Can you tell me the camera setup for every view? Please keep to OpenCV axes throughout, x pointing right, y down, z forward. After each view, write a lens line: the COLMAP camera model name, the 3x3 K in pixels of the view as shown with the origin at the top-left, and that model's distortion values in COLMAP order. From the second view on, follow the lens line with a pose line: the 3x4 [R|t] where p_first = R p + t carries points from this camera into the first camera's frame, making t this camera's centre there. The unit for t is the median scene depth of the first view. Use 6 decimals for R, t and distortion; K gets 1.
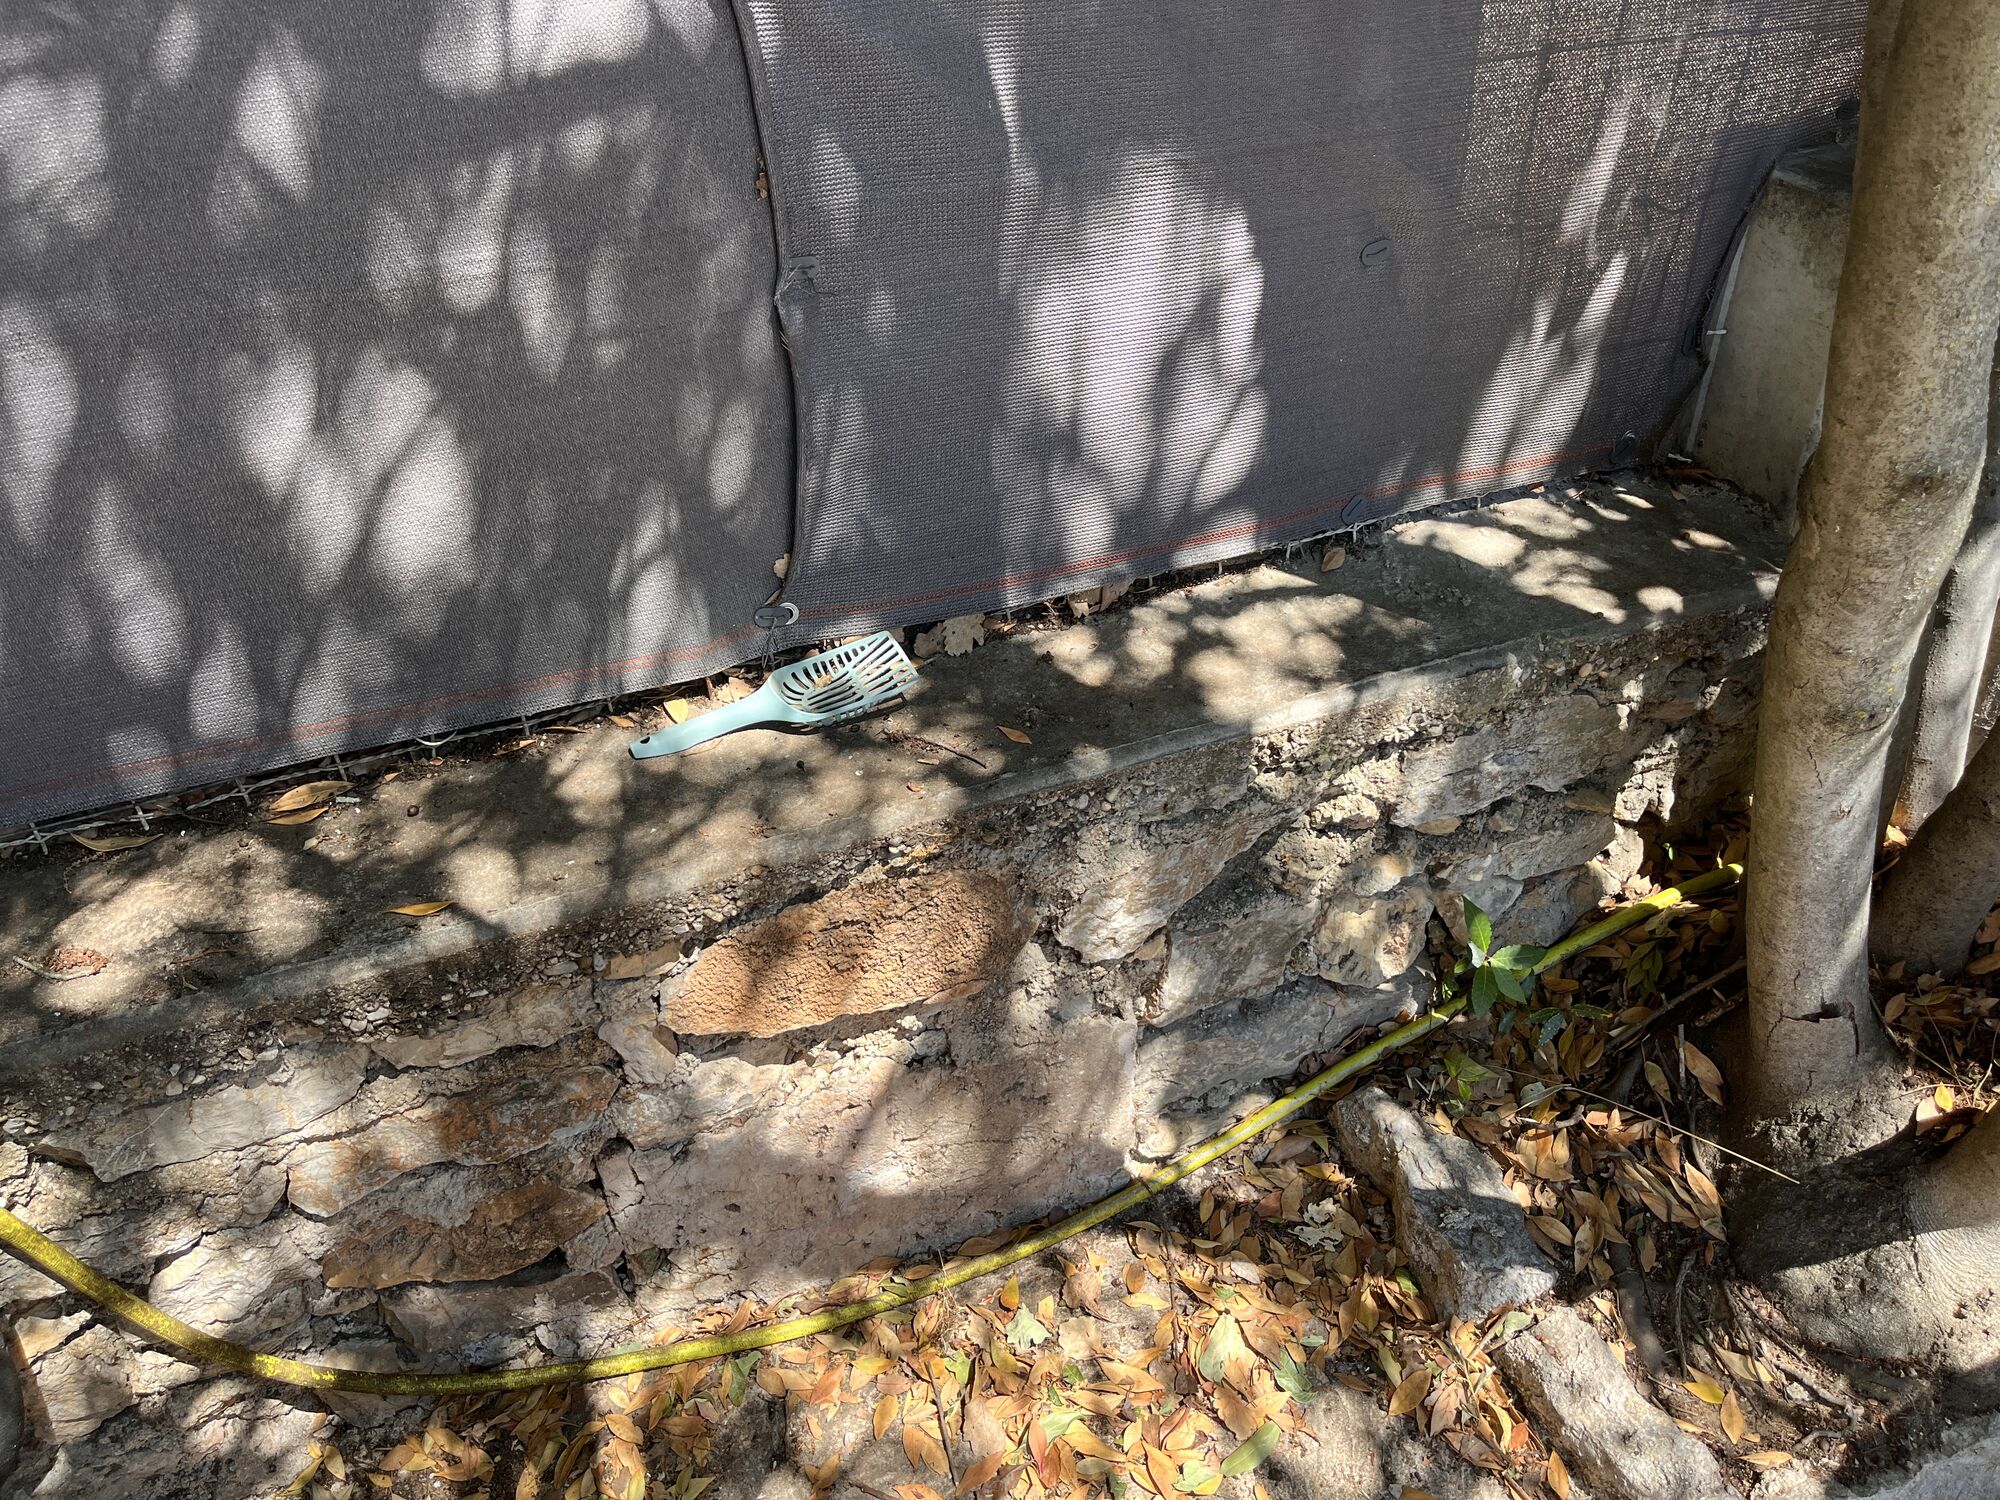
lens RADIAL K [[1487.8, 0, 996.7], [0, 1487.8, 717.8], [0, 0, 1]] dist [0.054060, -0.084770]
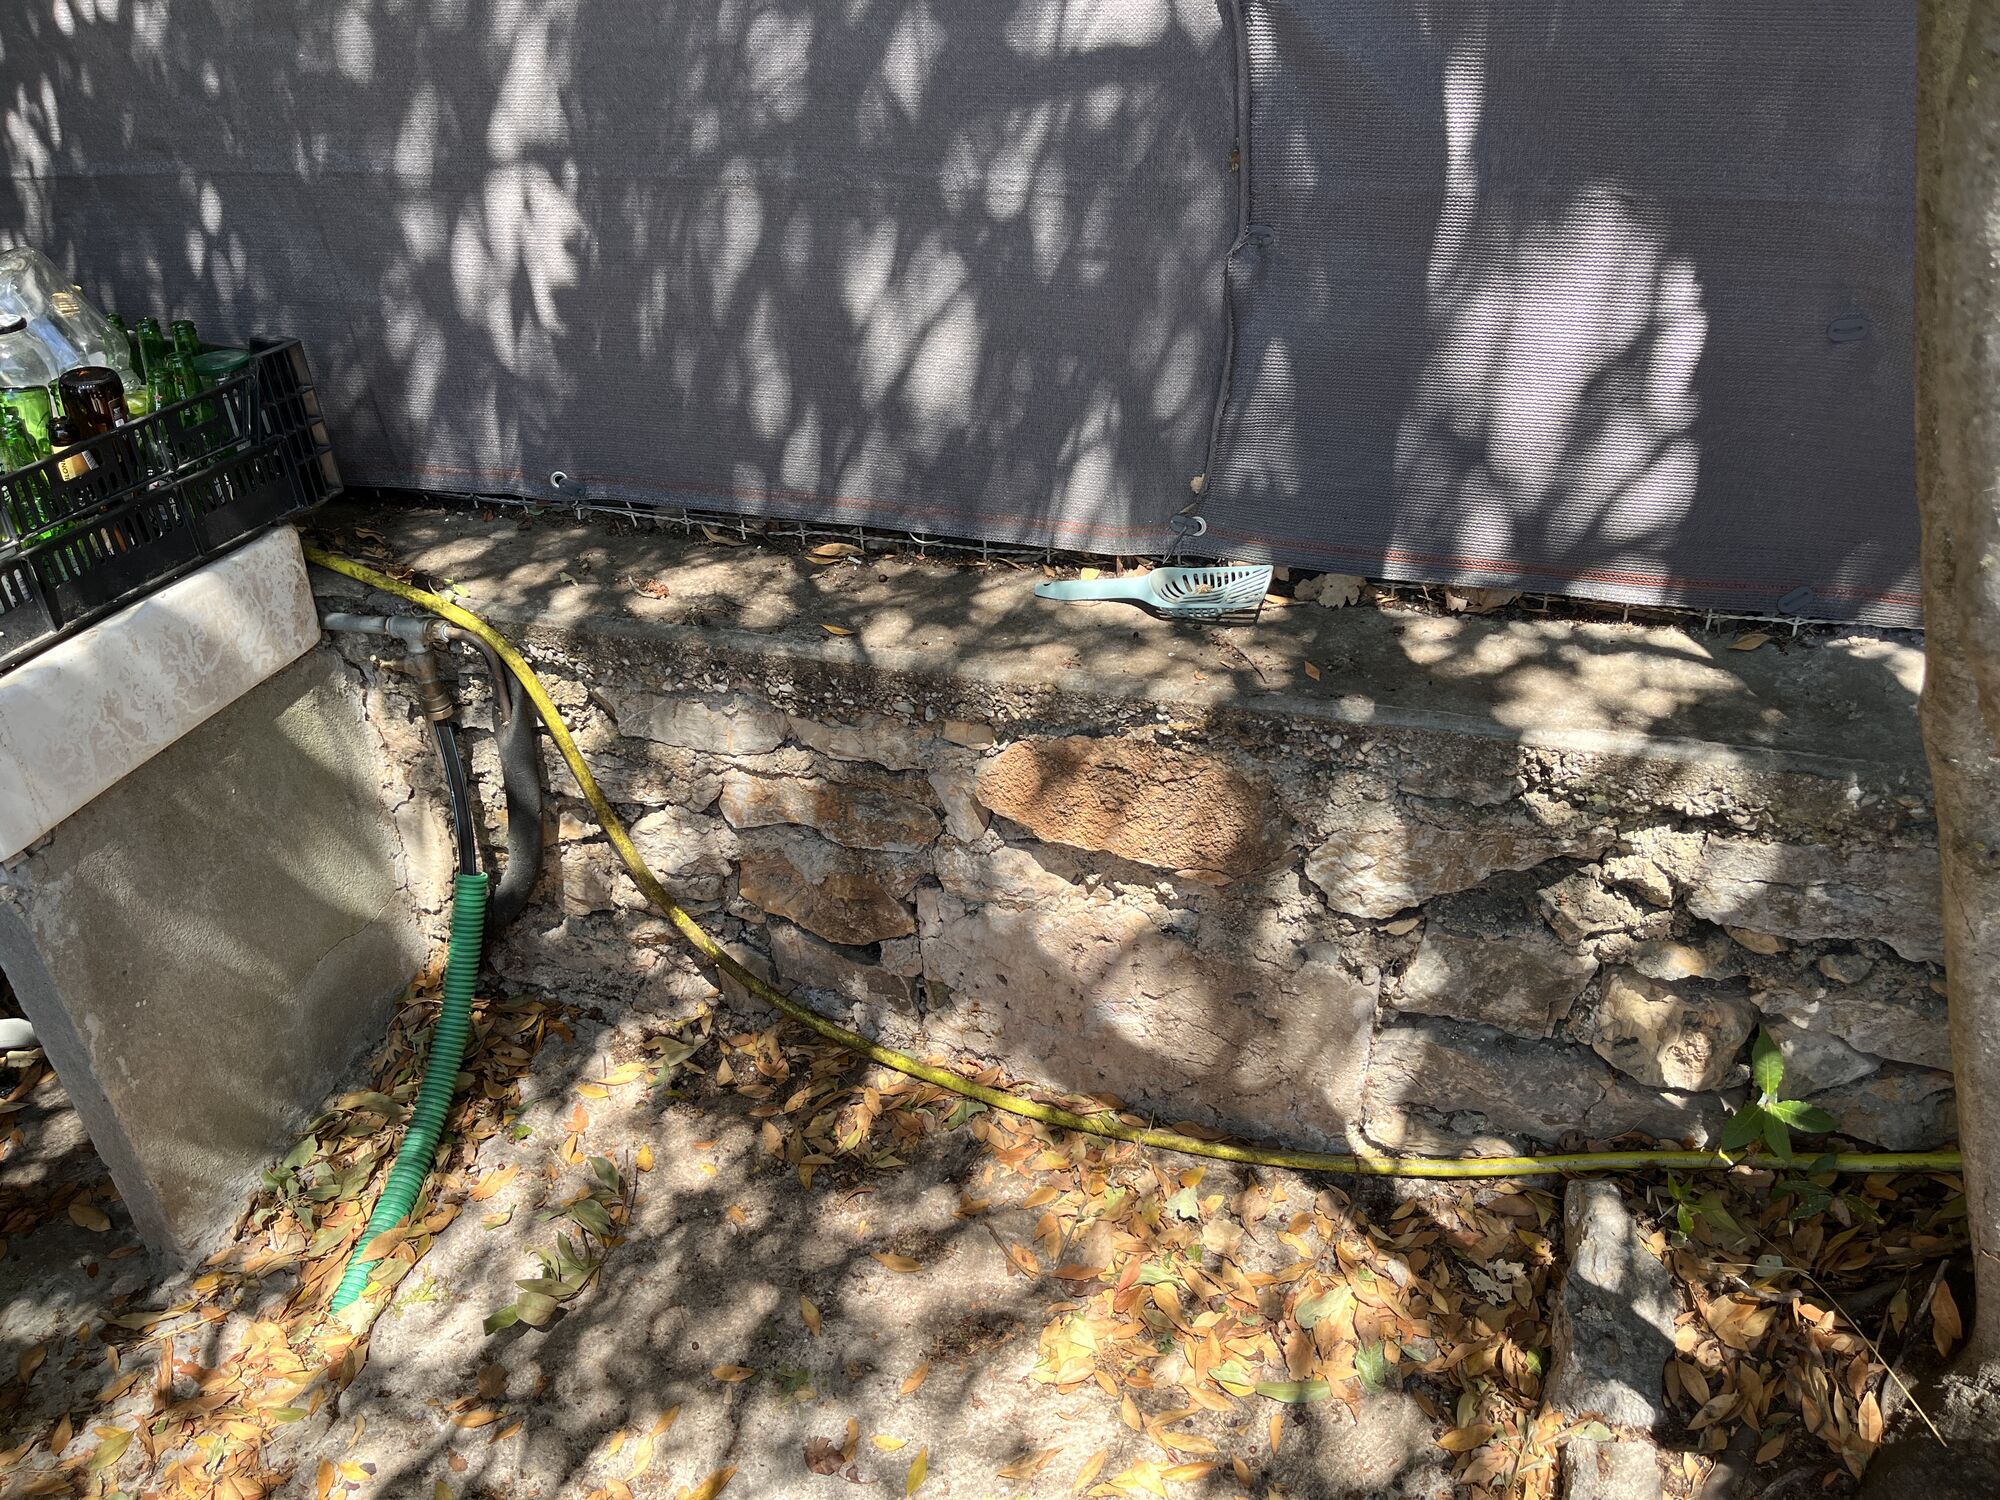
lens RADIAL K [[1487.8, 0, 996.7], [0, 1487.8, 717.8], [0, 0, 1]] dist [0.054060, -0.084770]
pose [[0.776853, 0.326815, -0.538230, 0.431240], [-0.352472, 0.933999, 0.058387, 0.060752], [0.521788, 0.144353, 0.840773, -0.063893]]
